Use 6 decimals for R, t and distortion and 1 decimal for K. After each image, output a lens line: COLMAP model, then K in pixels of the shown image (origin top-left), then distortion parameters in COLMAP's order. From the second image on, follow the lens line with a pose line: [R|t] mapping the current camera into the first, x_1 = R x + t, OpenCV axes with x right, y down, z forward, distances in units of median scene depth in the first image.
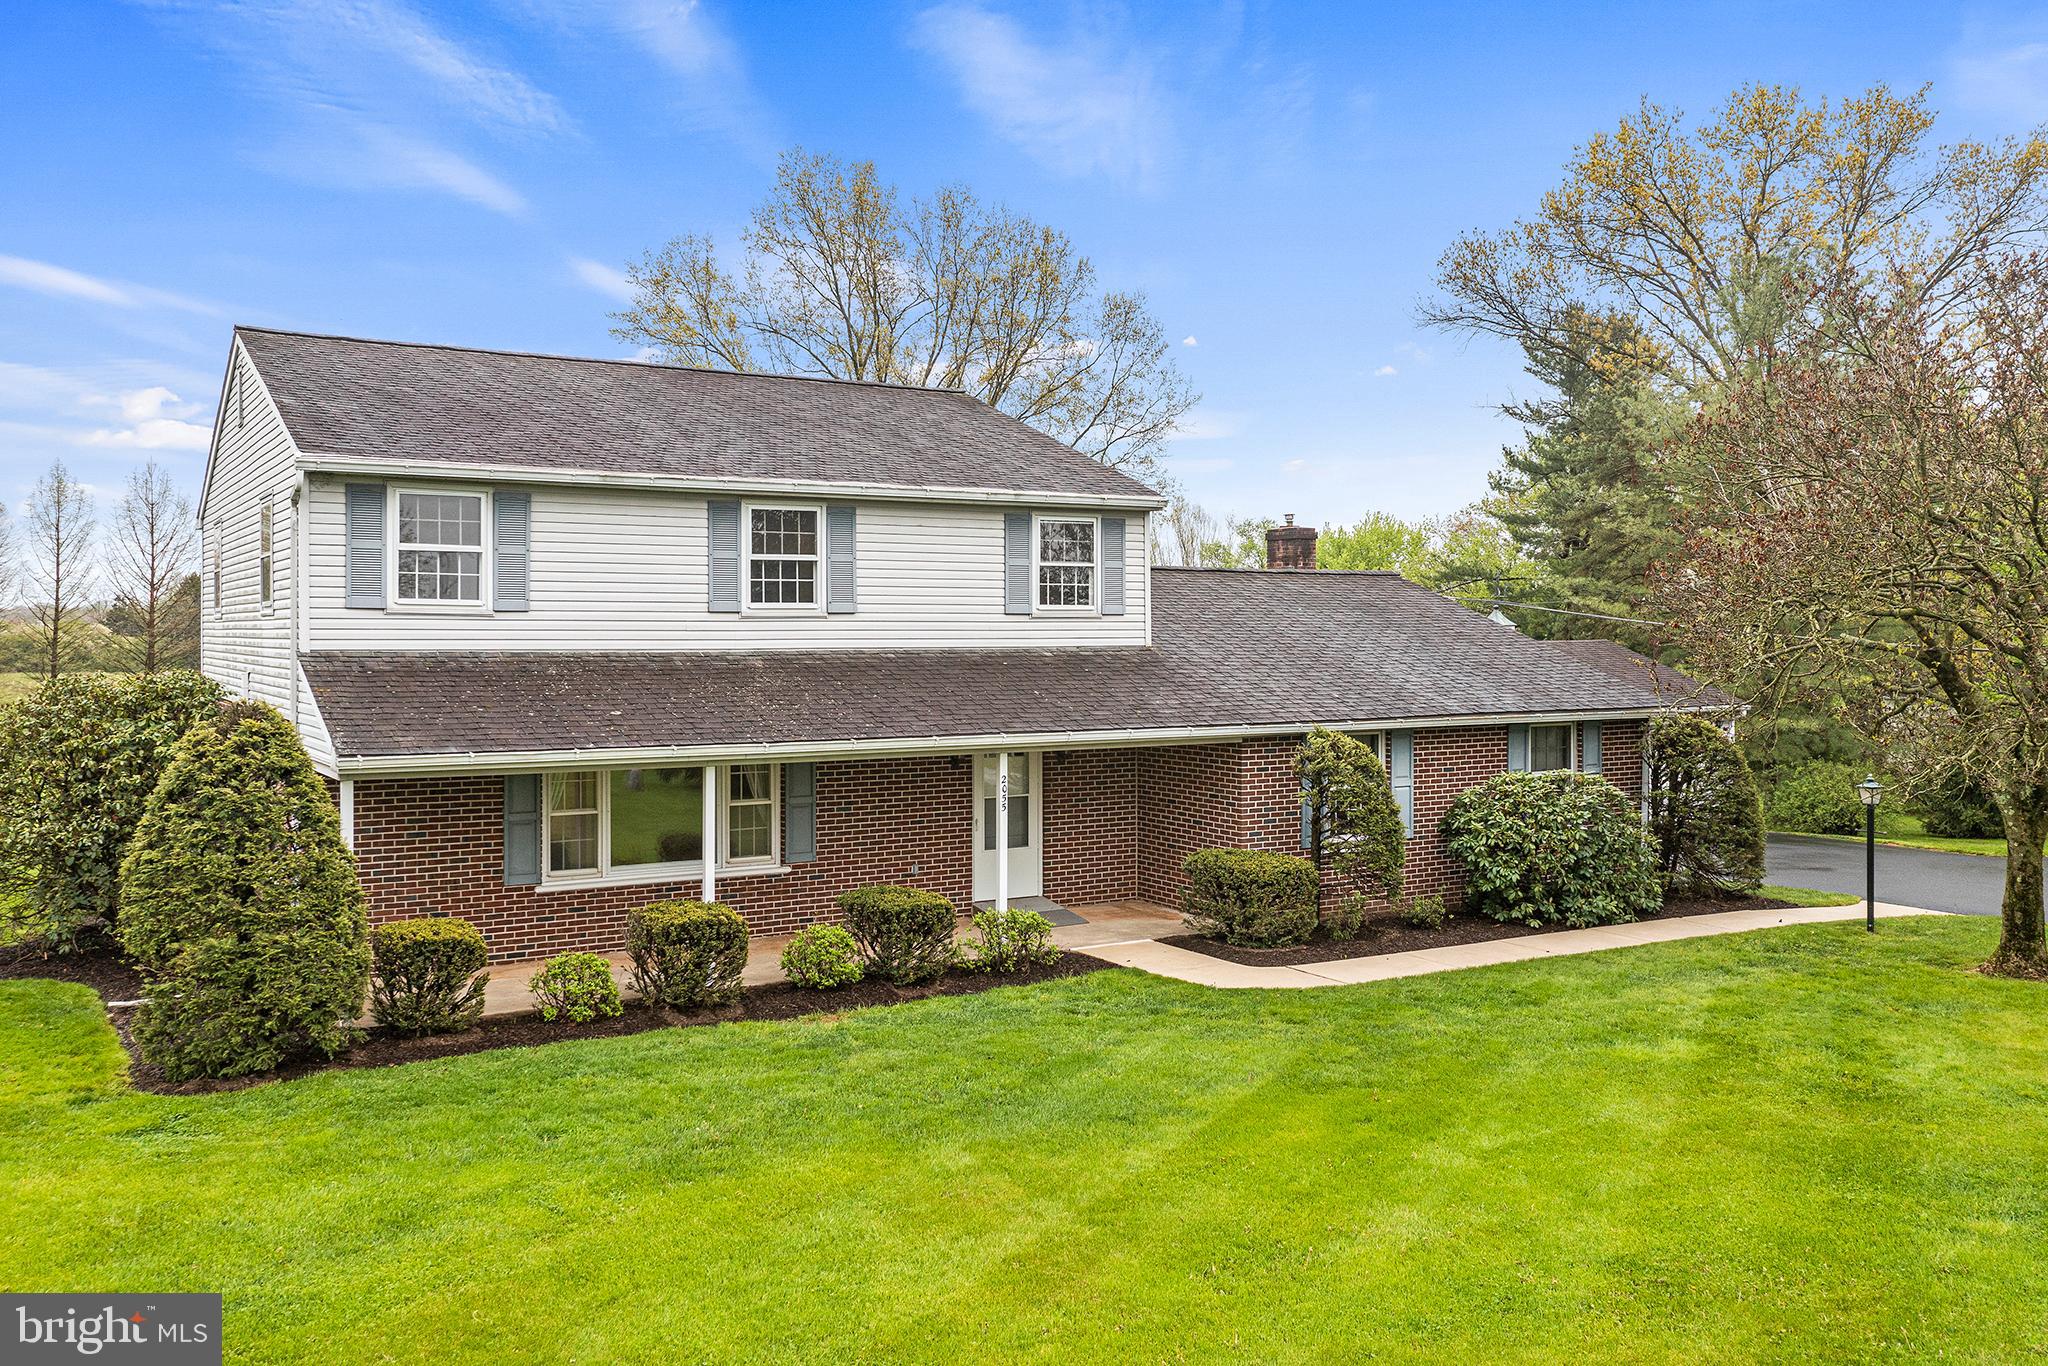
lens RADIAL K [[1651.3, 0, 1025.3], [0, 1651.3, 656.7], [0, 0, 1]] dist [0.001143, 0.004094]
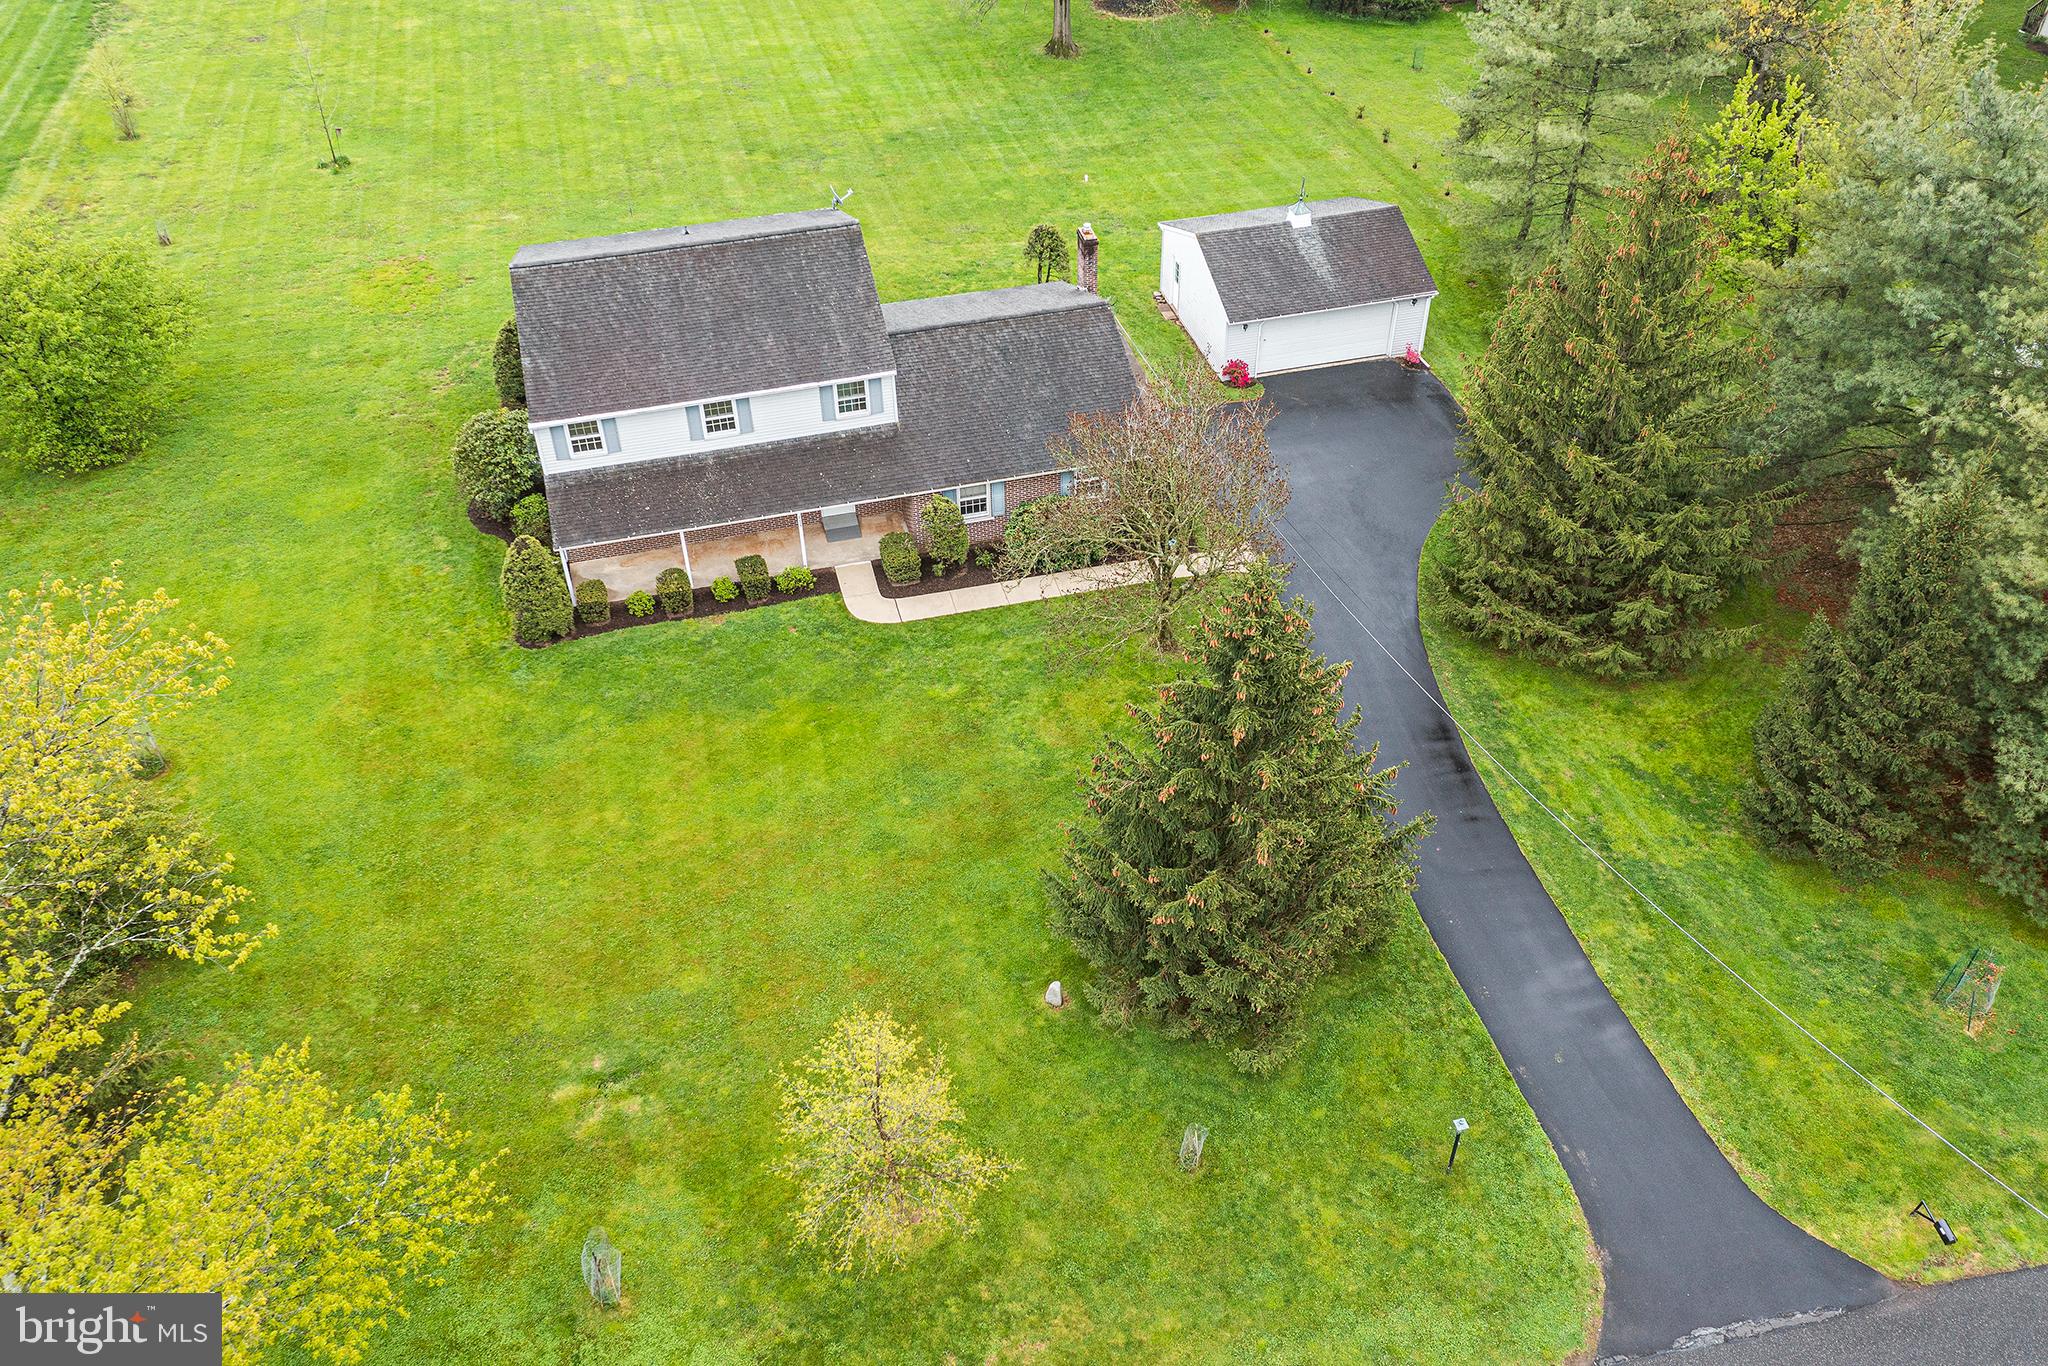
lens RADIAL K [[1644.0, 0, 1024.0], [0, 1644.0, 683.0], [0, 0, 1]] dist [0.002015, 0.007971]
pose [[0.955783, 0.186441, -0.227417, 0.928741], [0.009664, 0.753005, 0.657943, -1.379545], [0.293913, -0.631049, 0.717908, -0.901680]]
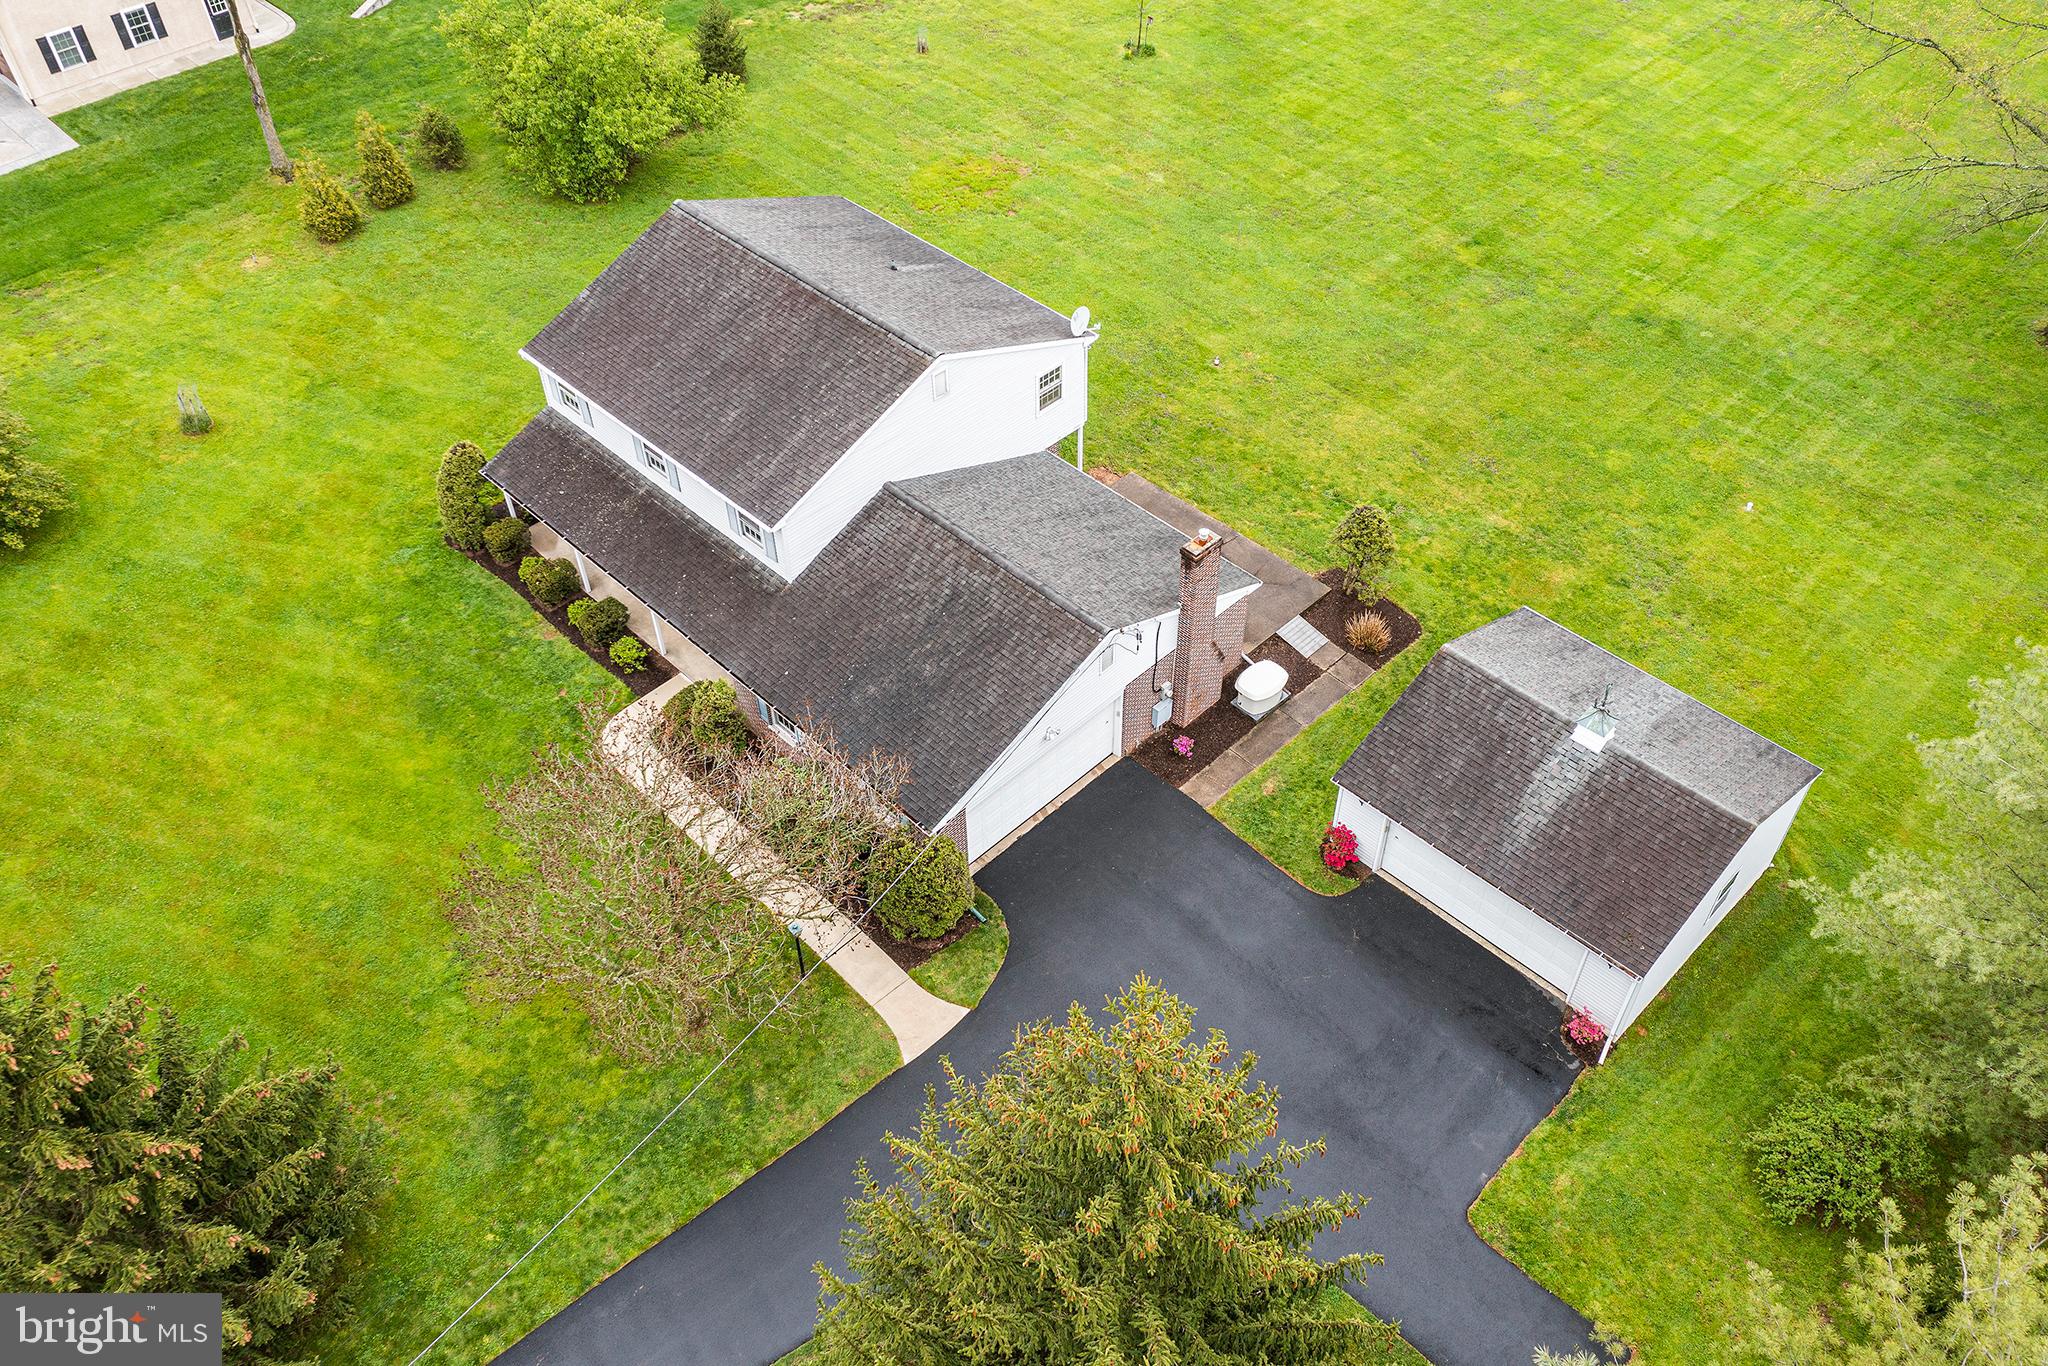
lens RADIAL K [[1644.0, 0, 1024.0], [0, 1644.0, 683.0], [0, 0, 1]] dist [0.002015, 0.007971]
pose [[0.223421, 0.697220, -0.681152, 1.661417], [0.012584, 0.696695, 0.717257, -1.407152], [0.974641, -0.168822, 0.146883, 1.099639]]
